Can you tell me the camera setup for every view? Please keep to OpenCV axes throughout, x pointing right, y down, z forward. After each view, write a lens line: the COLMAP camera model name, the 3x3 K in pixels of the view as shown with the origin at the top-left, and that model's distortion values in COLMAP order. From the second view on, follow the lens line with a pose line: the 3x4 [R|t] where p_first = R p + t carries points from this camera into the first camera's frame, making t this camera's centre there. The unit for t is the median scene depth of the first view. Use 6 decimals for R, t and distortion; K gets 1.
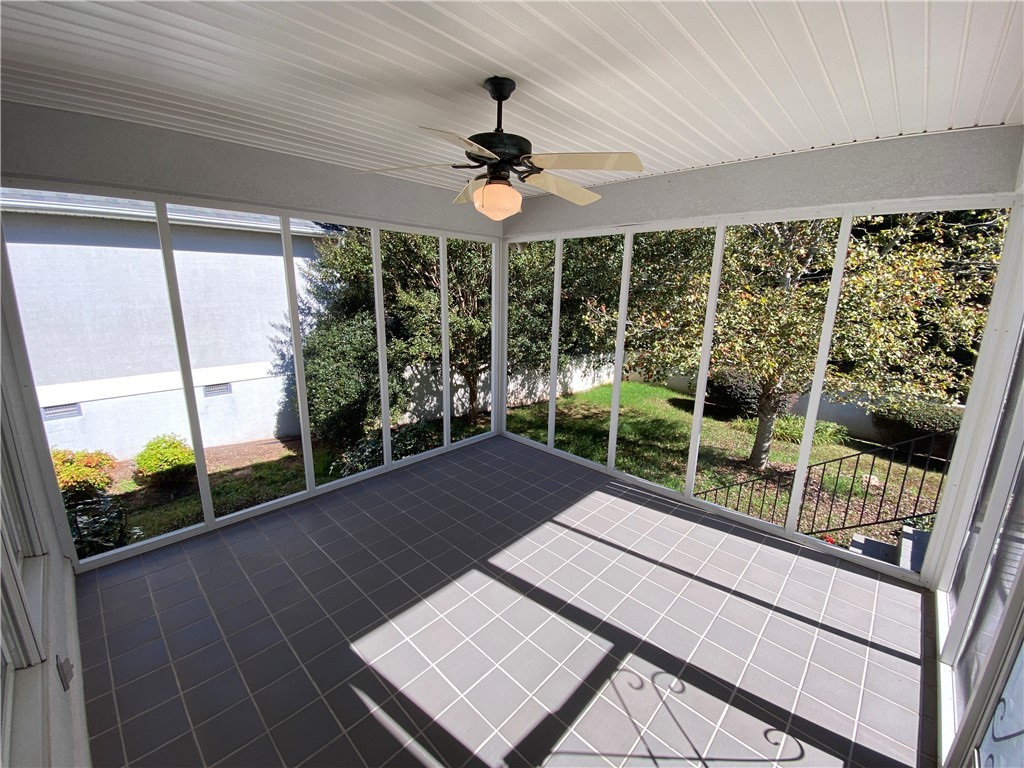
lens RADIAL K [[413.3, 0, 501.6], [0, 413.3, 387.5], [0, 0, 1]] dist [-0.000195, -0.000048]
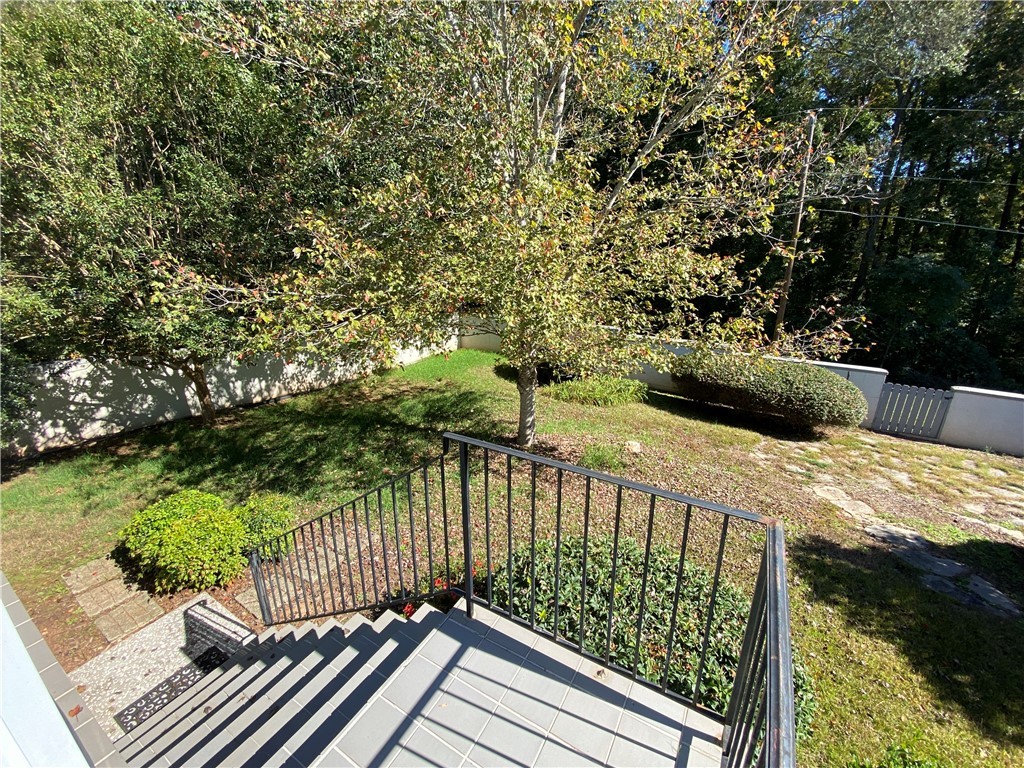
lens RADIAL K [[422.0, 0, 513.8], [0, 422.0, 375.8], [0, 0, 1]] dist [-0.001748, -0.000215]
pose [[0.973167, -0.088396, 0.212443, 0.286668], [0.075799, 0.994887, 0.066742, -0.011952], [-0.217256, -0.048848, 0.974892, 0.086570]]
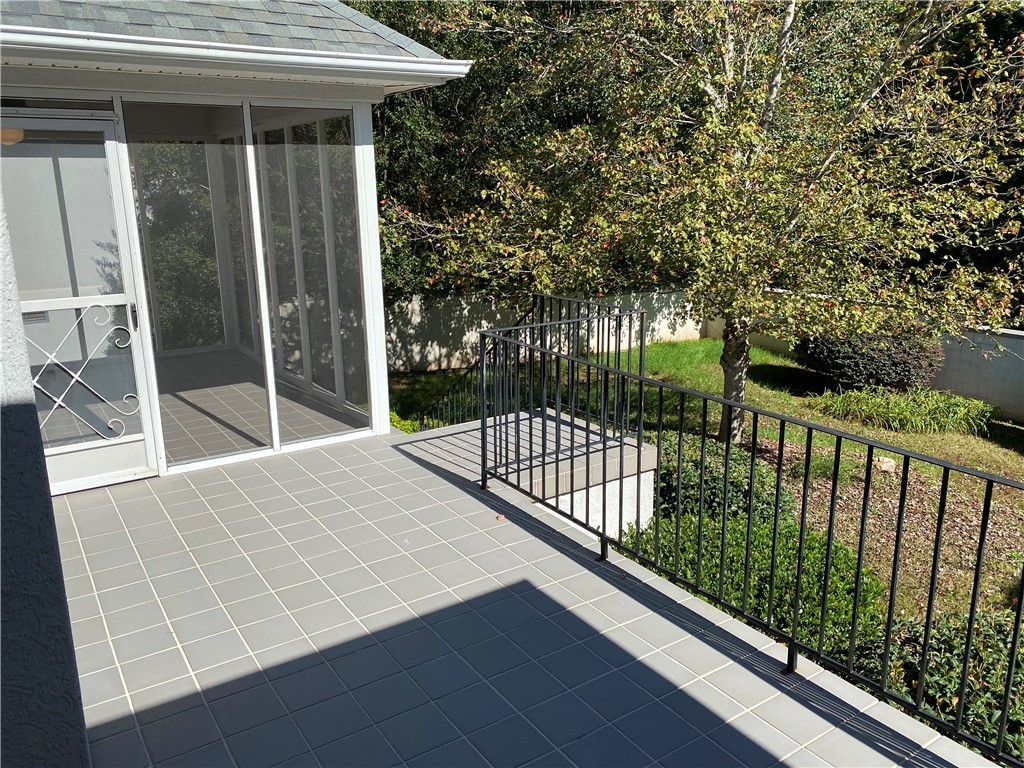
lens RADIAL K [[798.1, 0, 512.0], [0, 798.1, 384.0], [0, 0, 1]] dist [-0.005113, -0.002458]
pose [[0.973967, 0.017857, -0.225984, 0.391276], [-0.017914, 0.999838, 0.001799, 0.071299], [0.225980, 0.002296, 0.974129, -0.247769]]
